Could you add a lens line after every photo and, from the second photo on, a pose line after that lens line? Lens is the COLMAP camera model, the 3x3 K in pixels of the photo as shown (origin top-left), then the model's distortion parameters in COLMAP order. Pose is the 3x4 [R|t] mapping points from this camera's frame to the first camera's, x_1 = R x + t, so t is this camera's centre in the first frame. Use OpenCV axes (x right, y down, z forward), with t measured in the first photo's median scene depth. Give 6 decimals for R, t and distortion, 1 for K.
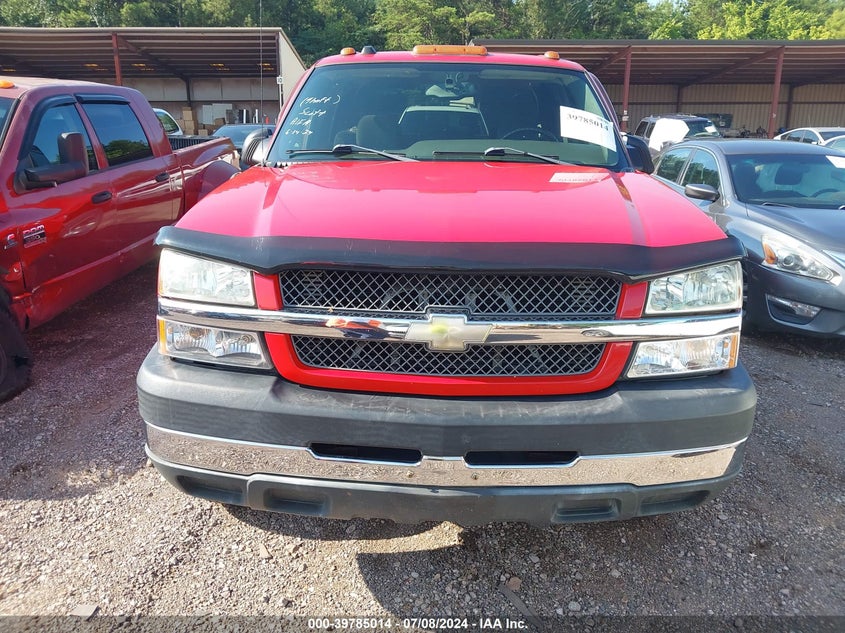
lens RADIAL K [[638.2, 0, 422.5], [0, 638.2, 316.5], [0, 0, 1]] dist [-0.002465, 0.005287]
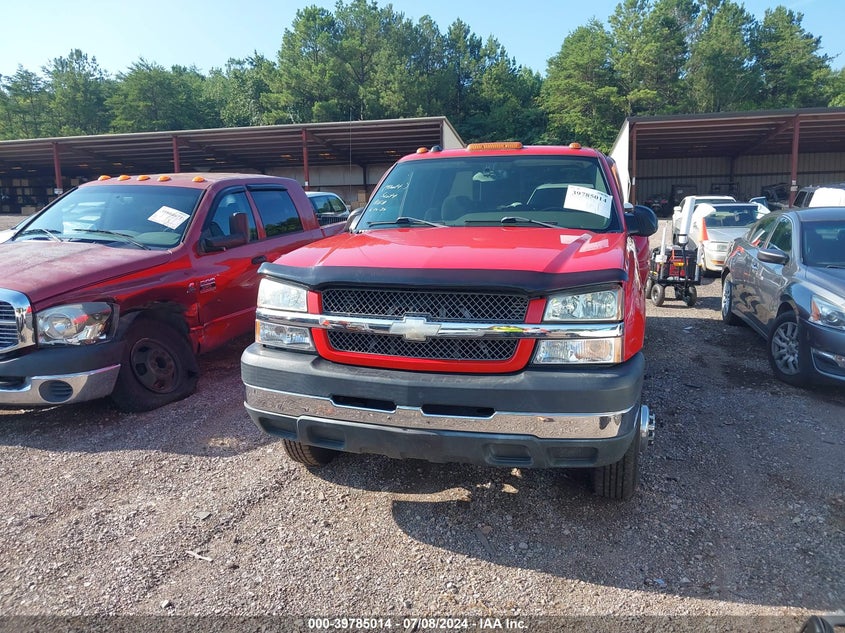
lens RADIAL K [[655.6, 0, 422.5], [0, 655.6, 316.5], [0, 0, 1]] dist [0.058265, -0.093146]
pose [[0.966818, 0.021205, -0.254584, 0.330581], [-0.051758, 0.992141, -0.113919, 0.125869], [0.250168, 0.123316, 0.960317, -0.398547]]
